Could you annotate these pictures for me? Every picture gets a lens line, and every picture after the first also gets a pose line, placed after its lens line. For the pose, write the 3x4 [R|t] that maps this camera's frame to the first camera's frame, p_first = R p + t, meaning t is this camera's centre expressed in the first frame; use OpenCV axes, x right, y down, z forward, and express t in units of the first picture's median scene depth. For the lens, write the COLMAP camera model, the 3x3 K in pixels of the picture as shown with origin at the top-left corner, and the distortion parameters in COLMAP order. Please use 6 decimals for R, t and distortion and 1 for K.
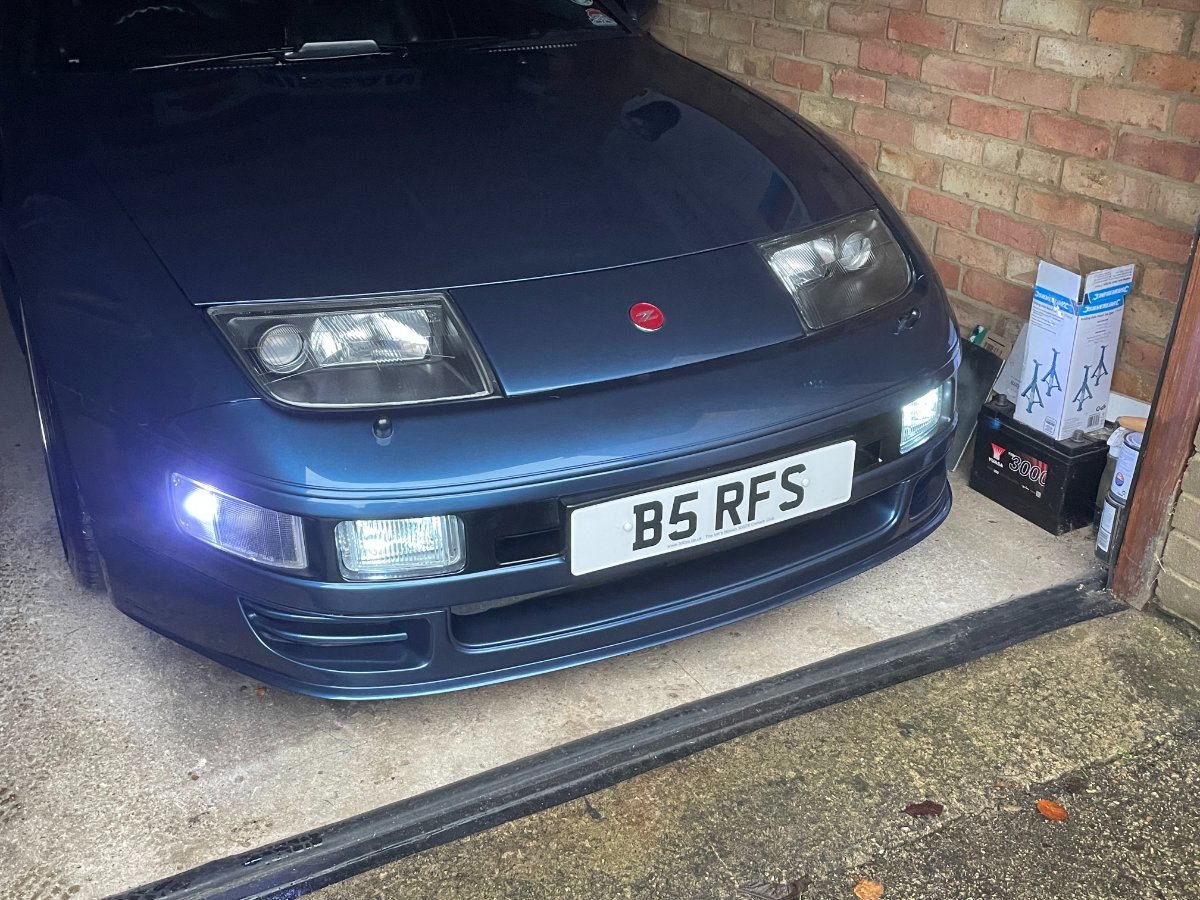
lens RADIAL K [[1195.2, 0, 589.2], [0, 1195.2, 467.6], [0, 0, 1]] dist [0.108893, -0.155957]
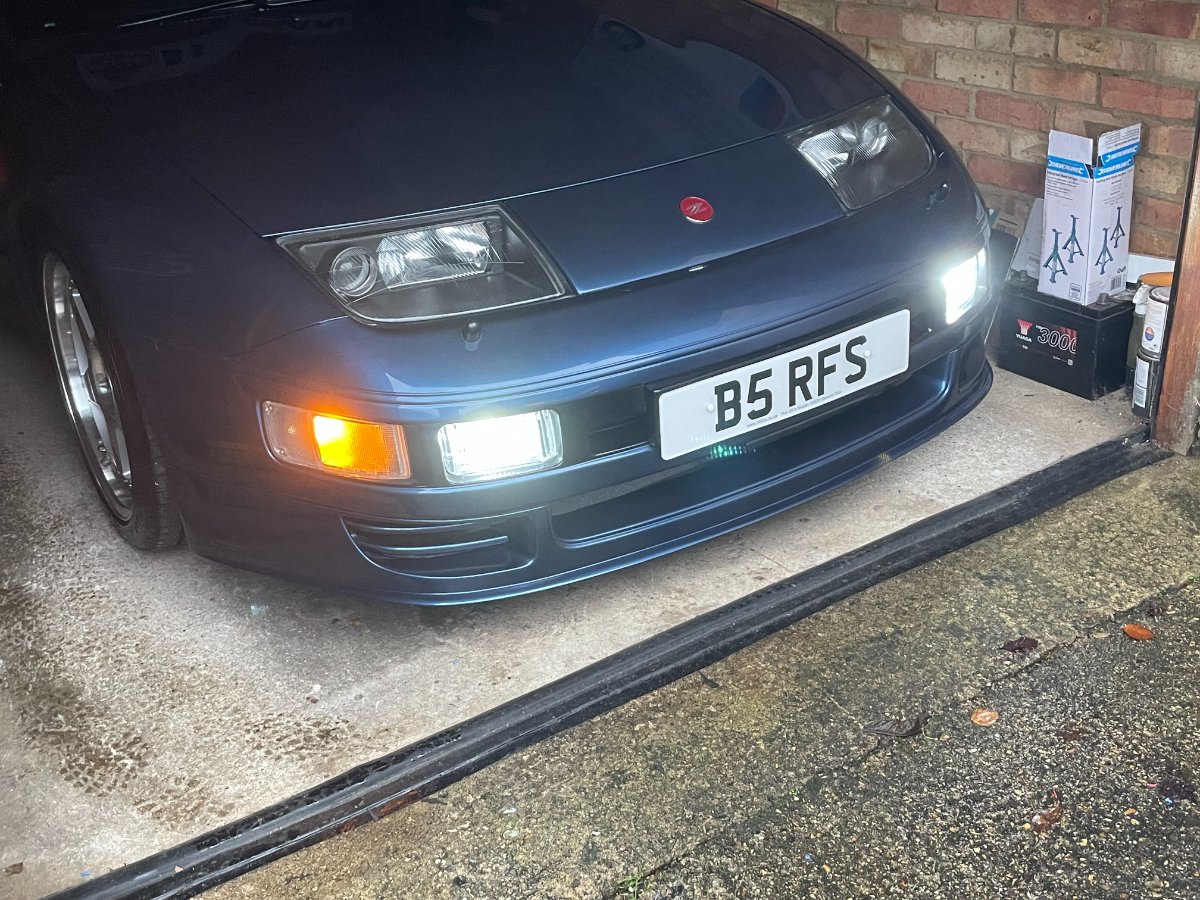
lens RADIAL K [[1328.9, 0, 600.0], [0, 1328.9, 450.0], [0, 0, 1]] dist [0.137654, -0.254891]
pose [[0.991820, -0.109415, 0.065733, -0.131219], [0.110147, 0.993886, -0.007613, 0.077514], [-0.064498, 0.014791, 0.997808, -0.129055]]
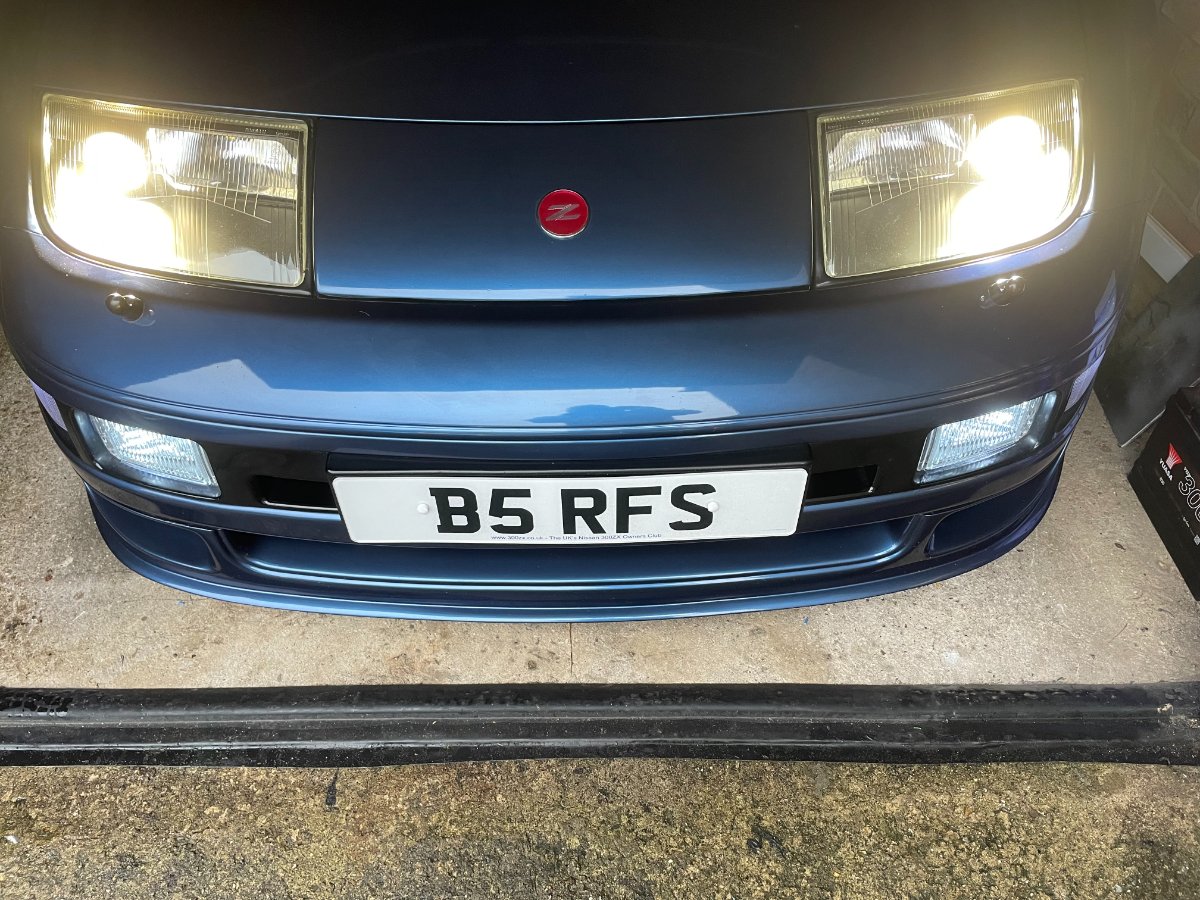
lens RADIAL K [[907.1, 0, 600.0], [0, 907.1, 450.0], [0, 0, 1]] dist [0.079426, -0.104927]
pose [[0.889639, 0.319057, -0.326719, 0.282887], [-0.195051, 0.912384, 0.359875, -0.195178], [0.412914, -0.256432, 0.873925, 0.513713]]
